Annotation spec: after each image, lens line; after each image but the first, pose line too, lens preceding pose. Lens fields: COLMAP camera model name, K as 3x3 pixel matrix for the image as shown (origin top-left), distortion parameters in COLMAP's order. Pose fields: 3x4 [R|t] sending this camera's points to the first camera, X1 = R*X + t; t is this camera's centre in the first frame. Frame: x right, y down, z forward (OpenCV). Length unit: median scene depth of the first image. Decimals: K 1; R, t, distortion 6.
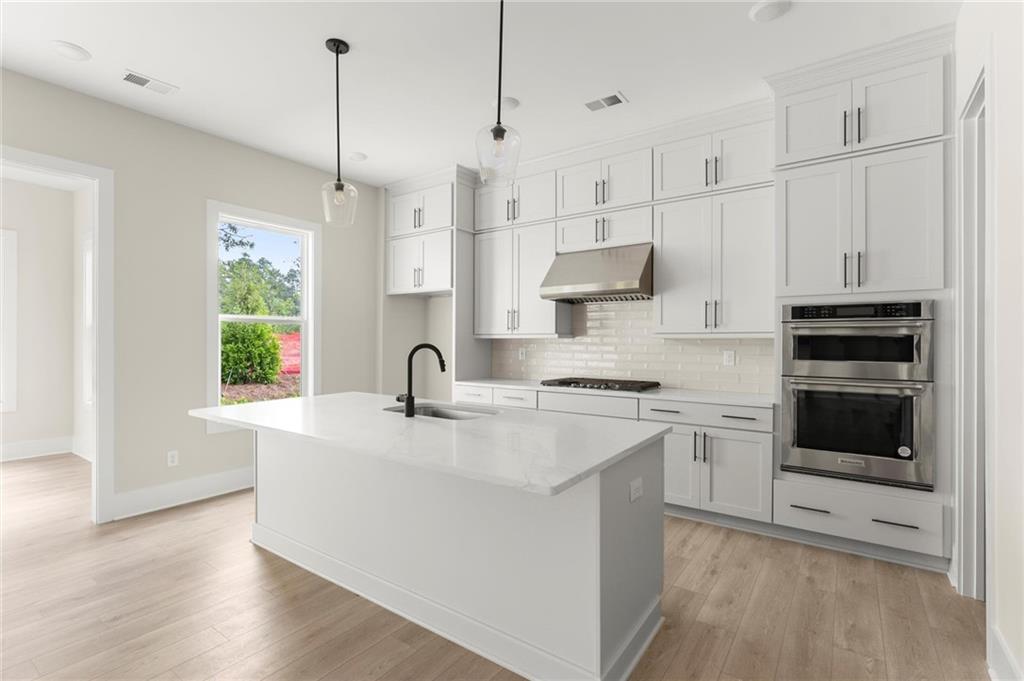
lens RADIAL K [[480.2, 0, 510.3], [0, 480.2, 341.5], [0, 0, 1]] dist [-0.001421, -0.001155]
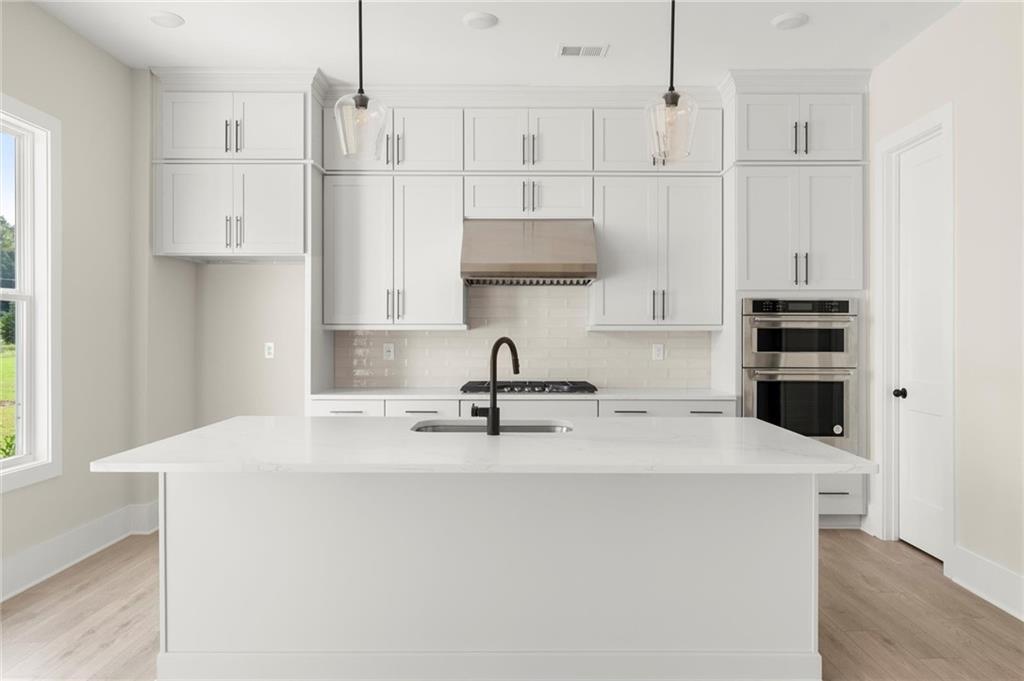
lens RADIAL K [[701.9, 0, 510.7], [0, 701.9, 335.9], [0, 0, 1]] dist [-0.001991, -0.001479]
pose [[0.810637, -0.002451, 0.585544, -0.562327], [0.000660, 0.999994, 0.003272, -0.001108], [-0.585549, -0.002266, 0.810634, 0.065262]]
